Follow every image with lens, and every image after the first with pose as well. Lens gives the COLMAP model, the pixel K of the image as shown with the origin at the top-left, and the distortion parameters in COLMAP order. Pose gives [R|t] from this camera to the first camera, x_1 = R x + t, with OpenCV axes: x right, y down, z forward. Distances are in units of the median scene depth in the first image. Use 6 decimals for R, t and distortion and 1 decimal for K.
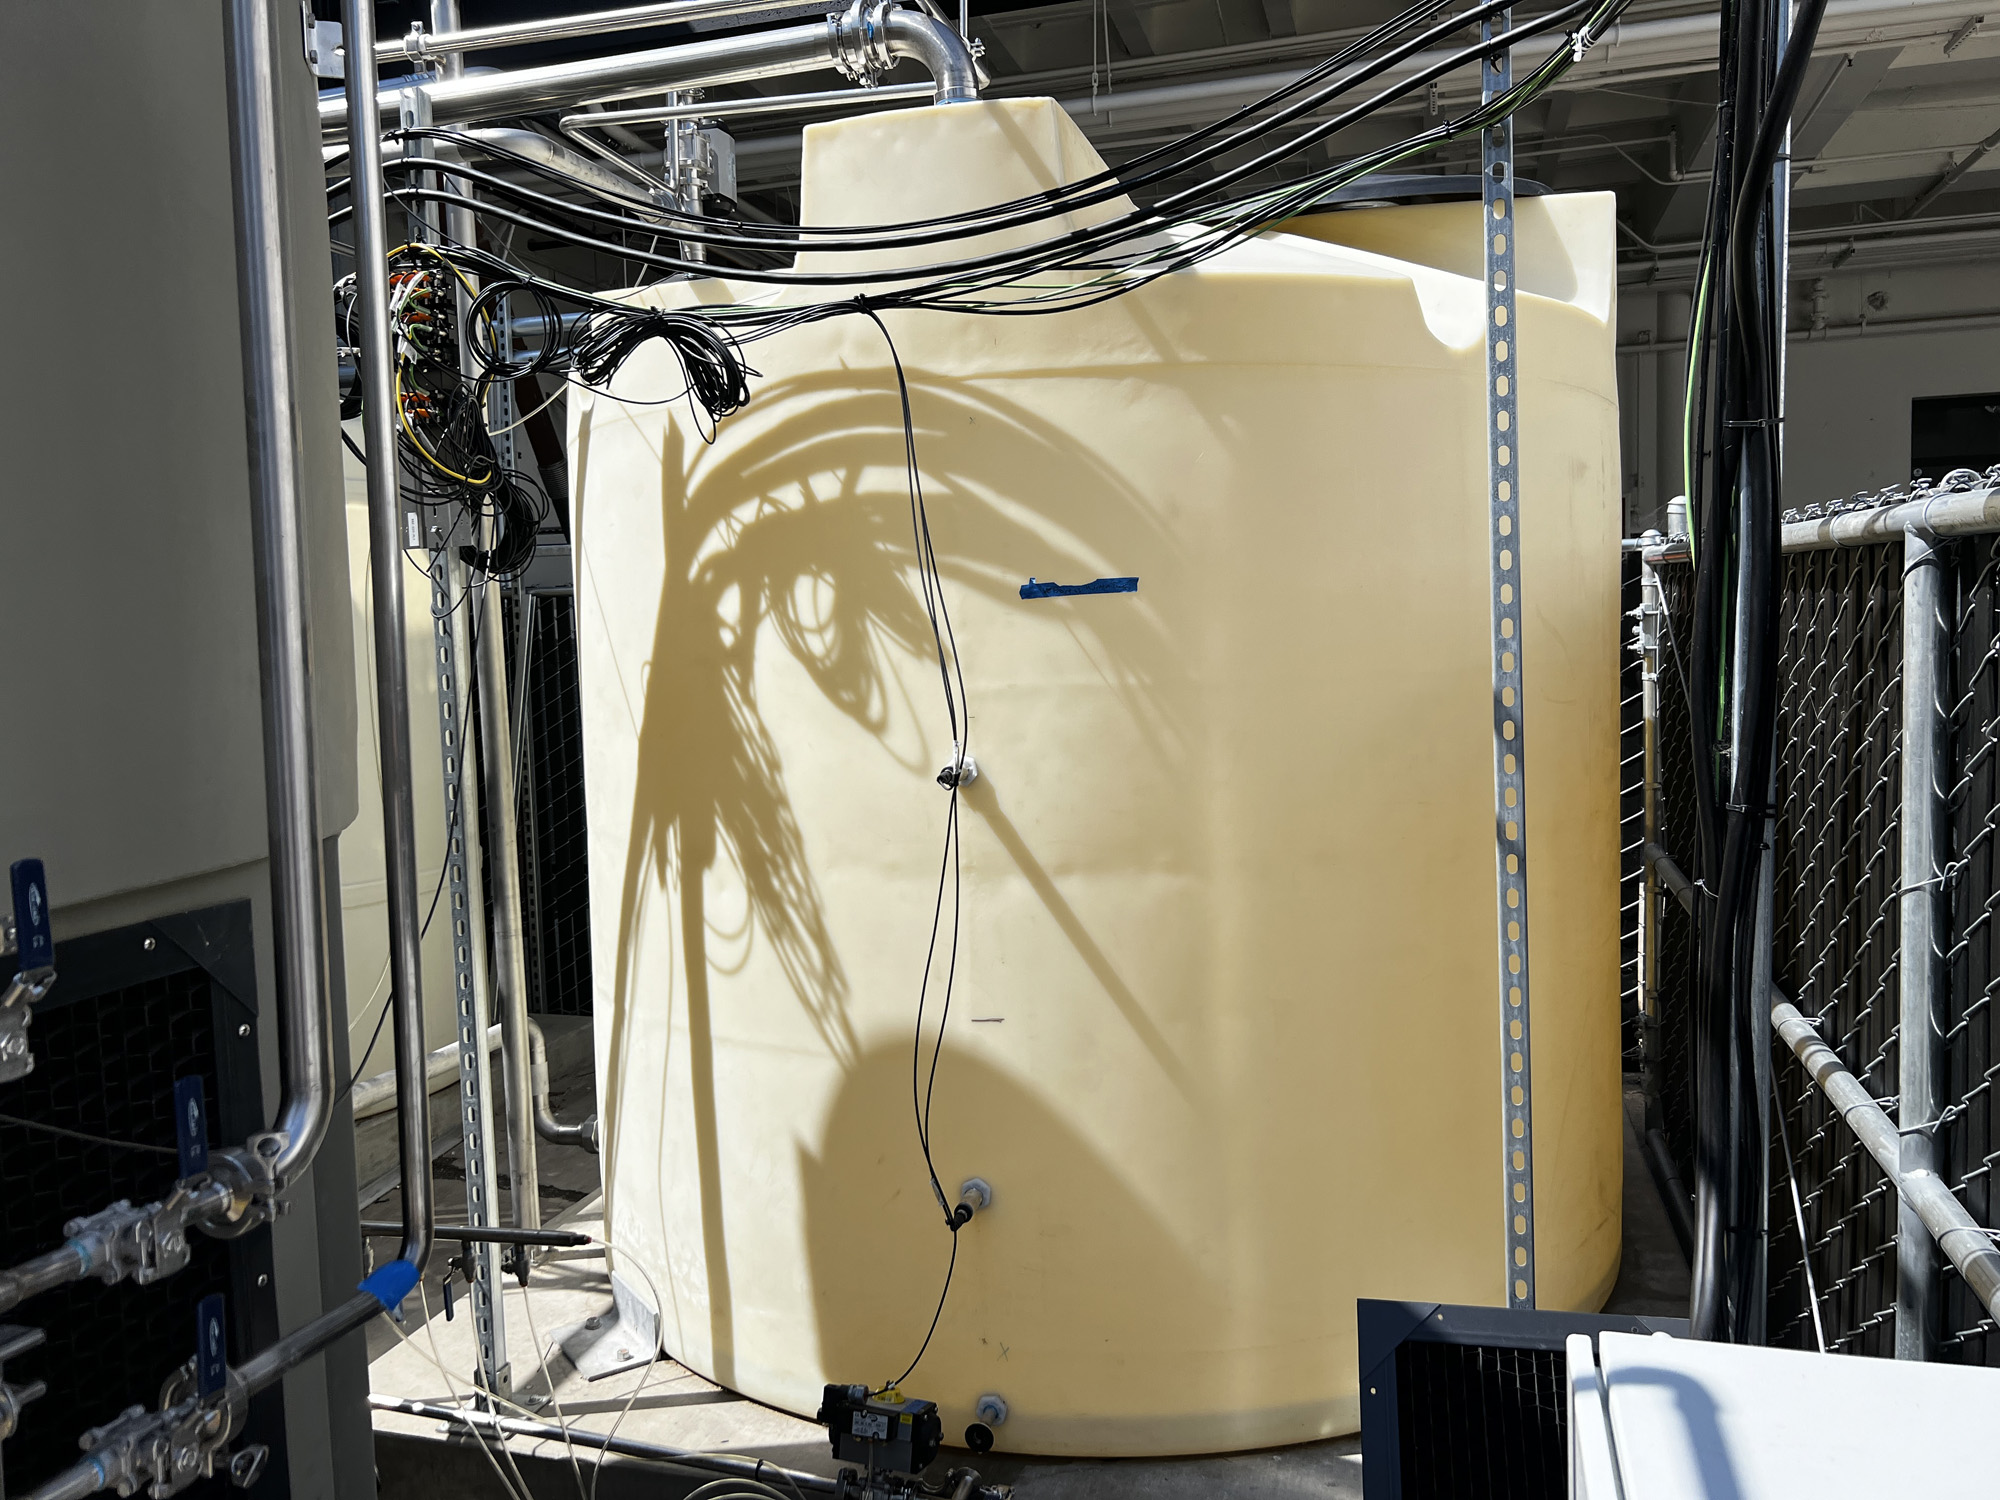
lens RADIAL K [[1516.5, 0, 1000.0], [0, 1516.5, 750.0], [0, 0, 1]] dist [0.062260, -0.000068]
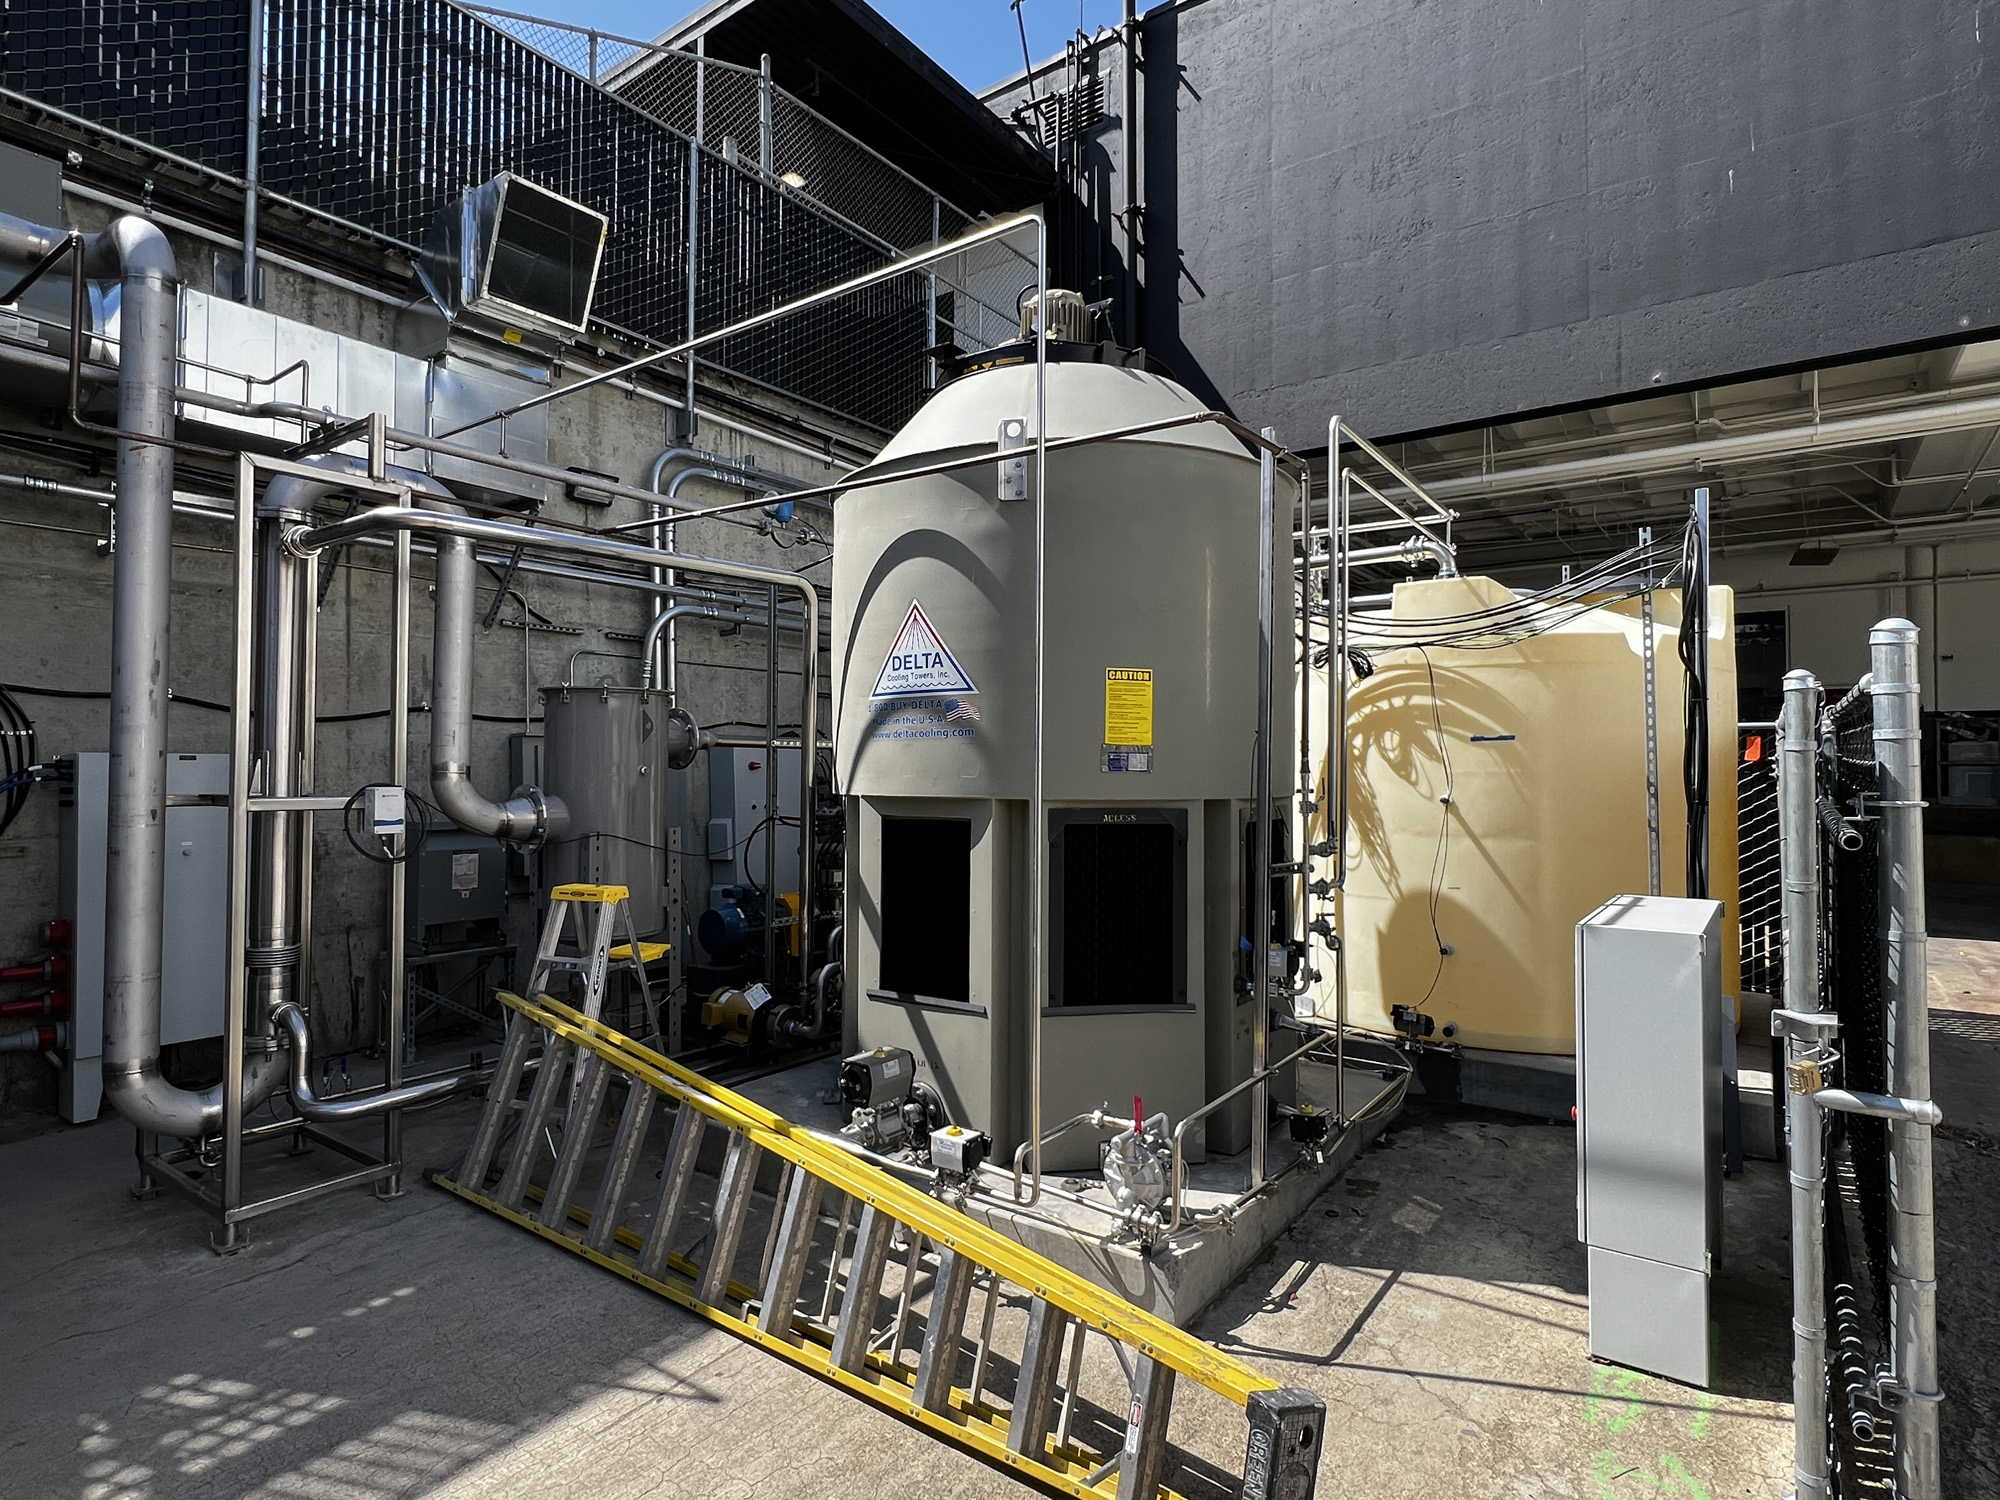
lens RADIAL K [[1052.7, 0, 995.2], [0, 1052.7, 742.6], [0, 0, 1]] dist [-0.001969, -0.000367]
pose [[0.936978, 0.027510, -0.348303, -0.132288], [-0.060923, 0.994487, -0.085344, 0.126489], [0.344035, 0.101185, 0.933489, -1.160010]]
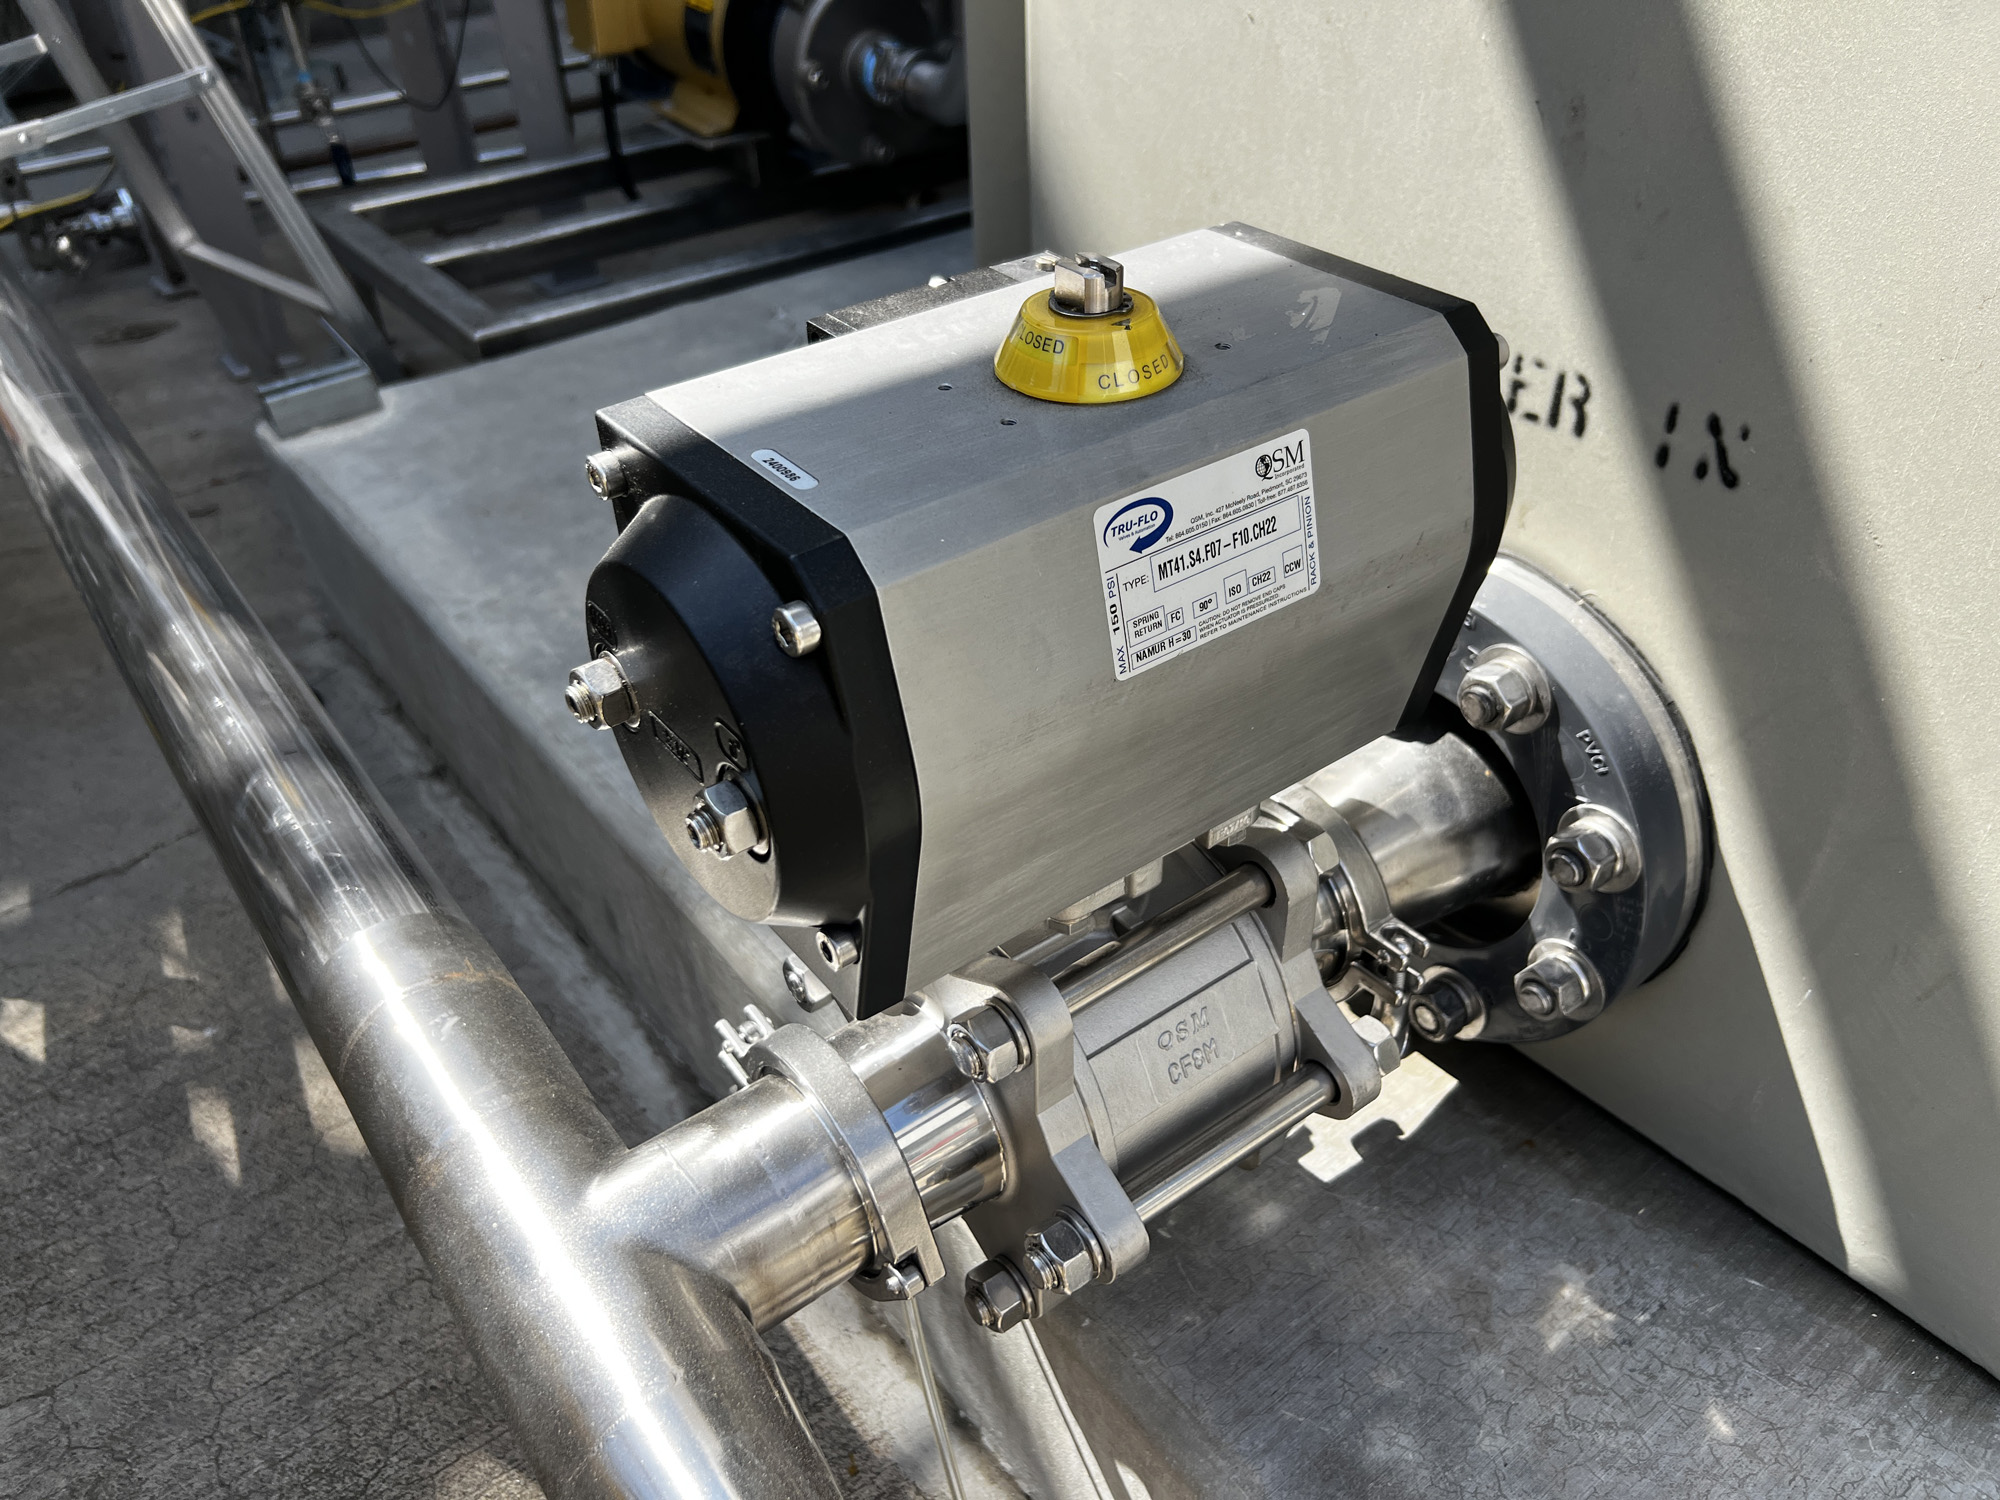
lens RADIAL K [[1516.5, 0, 1000.0], [0, 1516.5, 750.0], [0, 0, 1]] dist [0.062260, -0.000068]
pose [[0.794271, 0.362173, -0.487817, -0.680642], [-0.034303, 0.828357, 0.559150, 0.381162], [0.606595, -0.427383, 0.670363, 0.038375]]
